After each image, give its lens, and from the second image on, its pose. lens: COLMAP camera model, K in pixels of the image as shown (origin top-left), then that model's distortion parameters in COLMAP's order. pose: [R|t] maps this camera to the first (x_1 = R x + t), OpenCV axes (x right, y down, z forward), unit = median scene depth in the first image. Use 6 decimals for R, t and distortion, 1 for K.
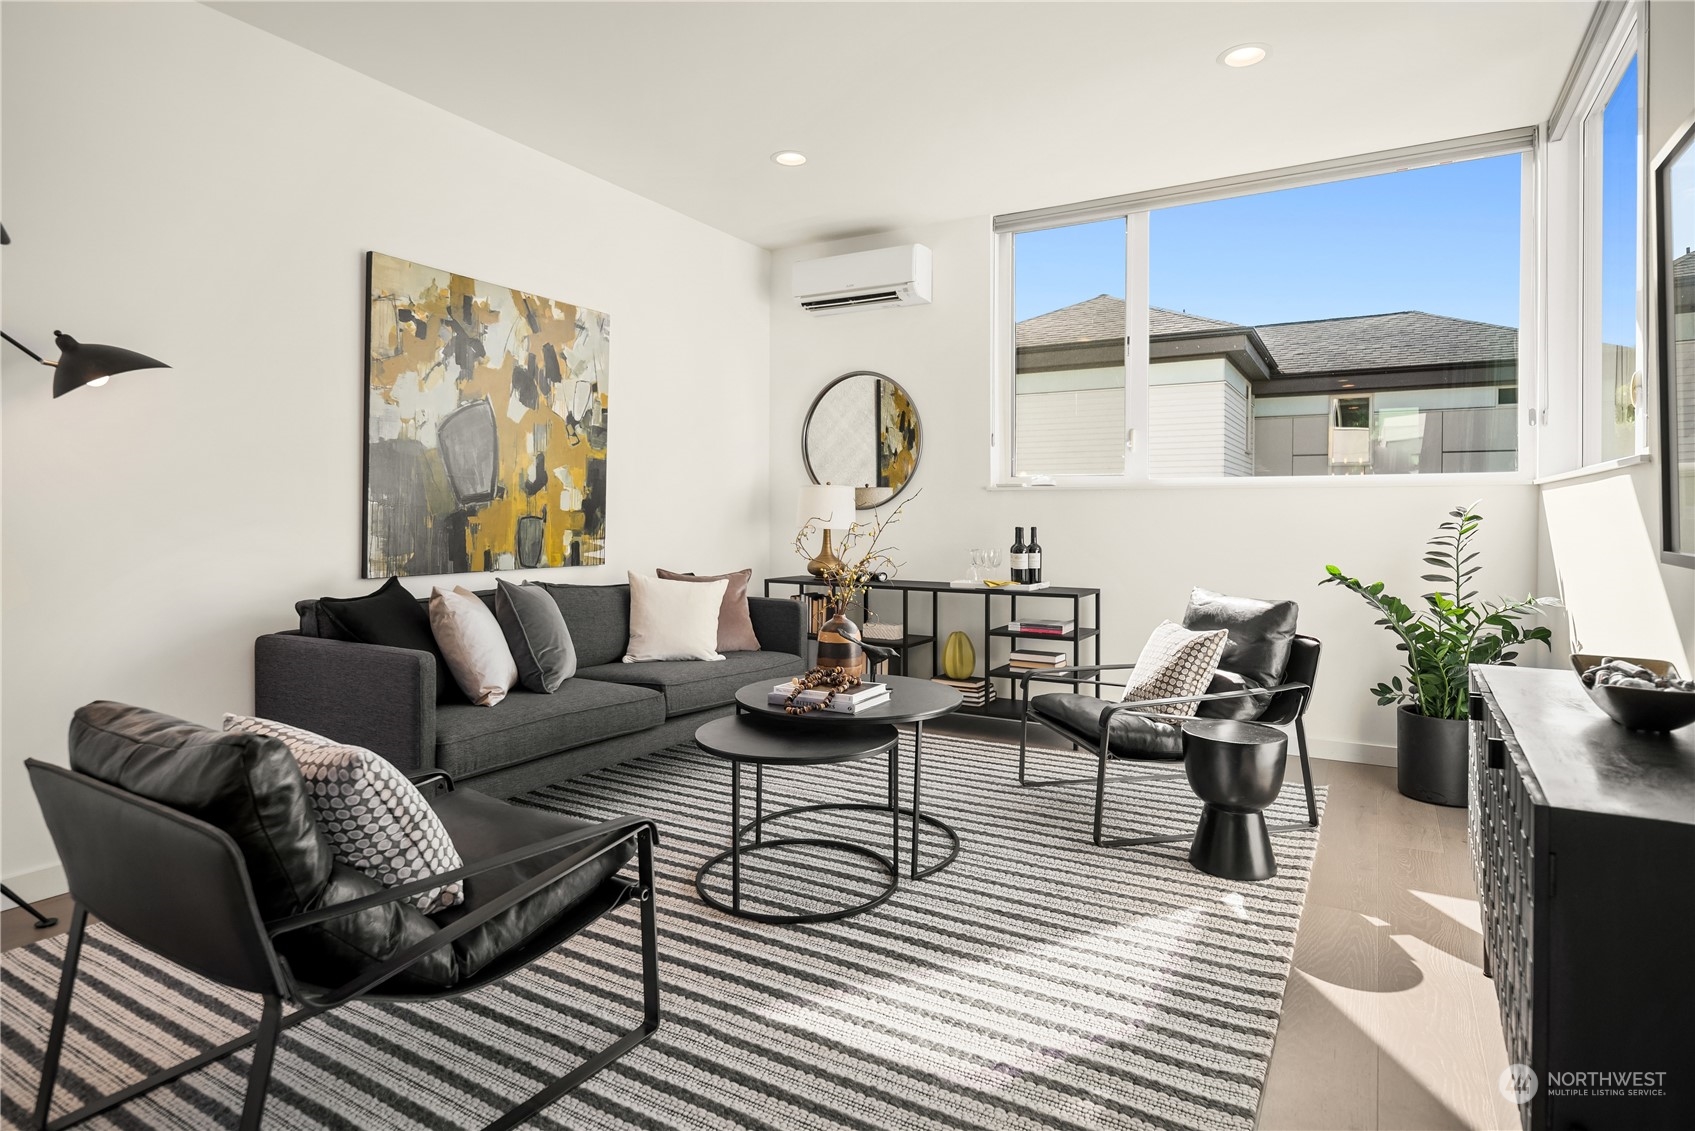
lens RADIAL K [[935.4, 0, 847.5], [0, 935.4, 565.5], [0, 0, 1]] dist [-0.001549, -0.000433]
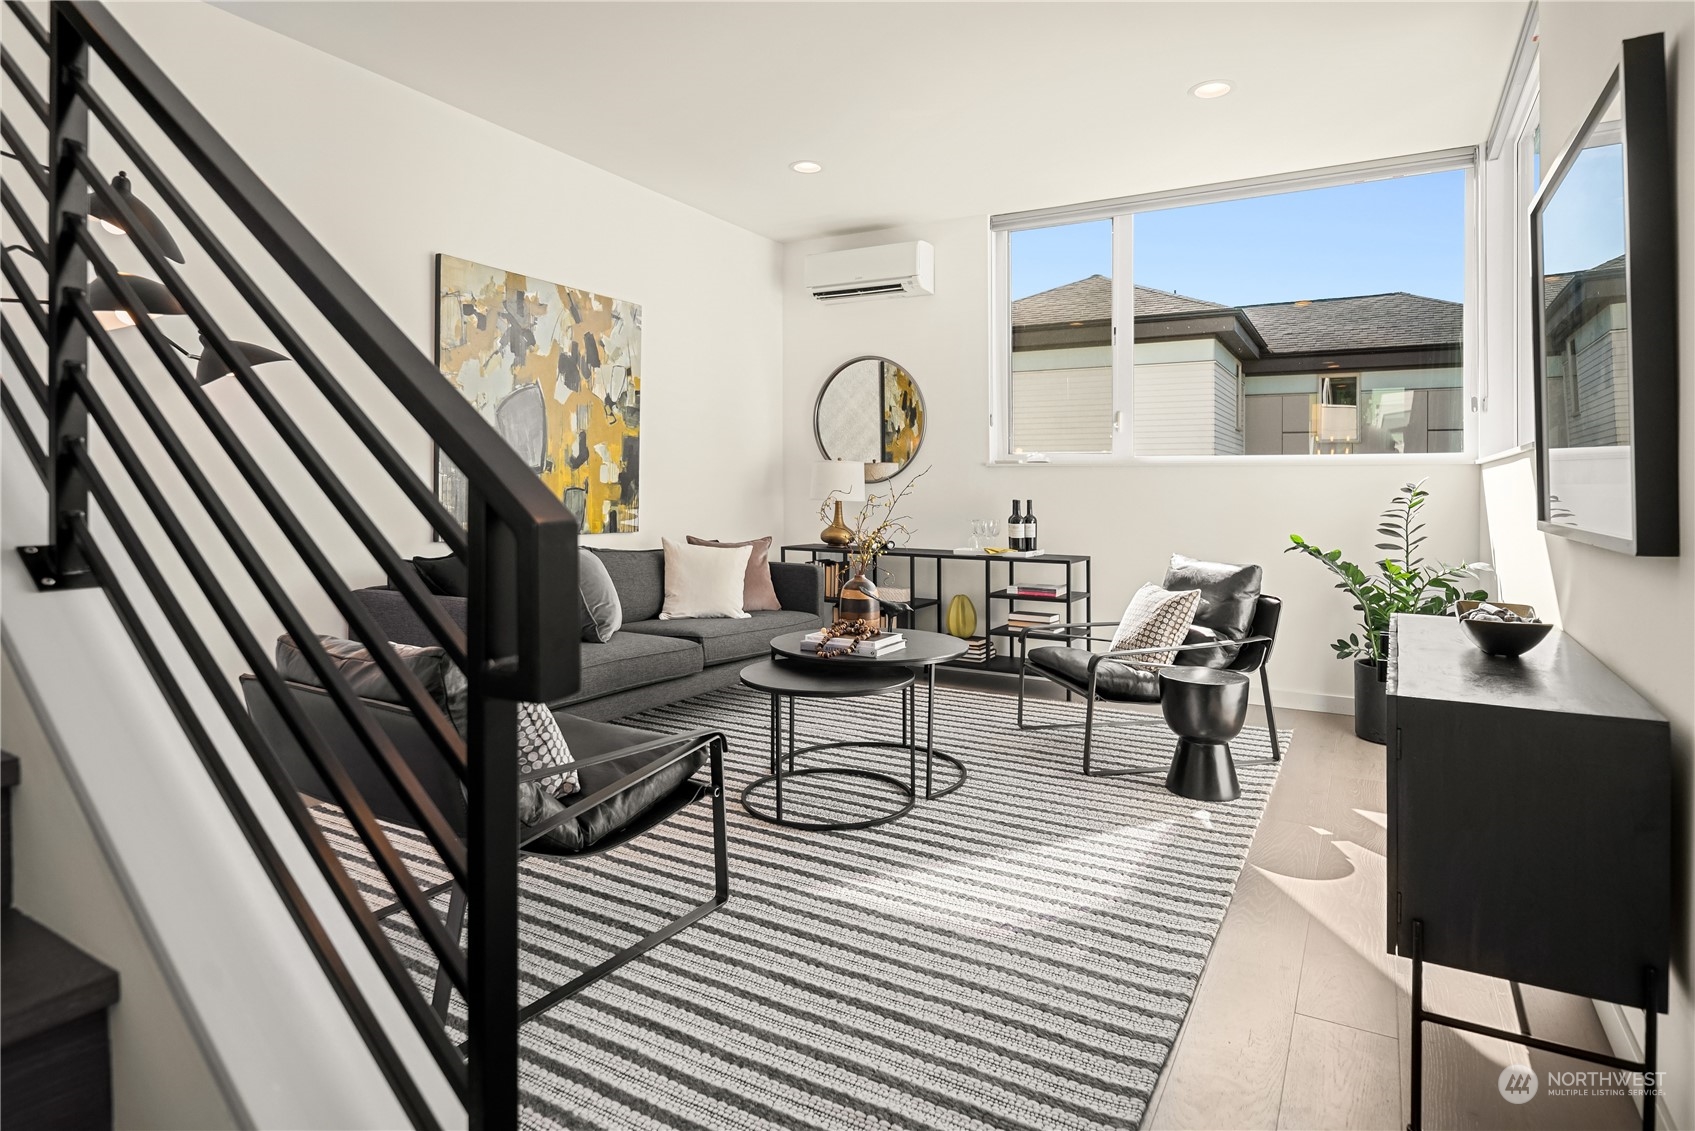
lens RADIAL K [[914.8, 0, 822.9], [0, 914.8, 483.2], [0, 0, 1]] dist [0.001060, 0.000061]
pose [[0.999654, 0.004992, -0.025834, -0.027461], [-0.006514, 0.998225, -0.059191, 0.007778], [0.025493, 0.059339, 0.997912, -0.139006]]
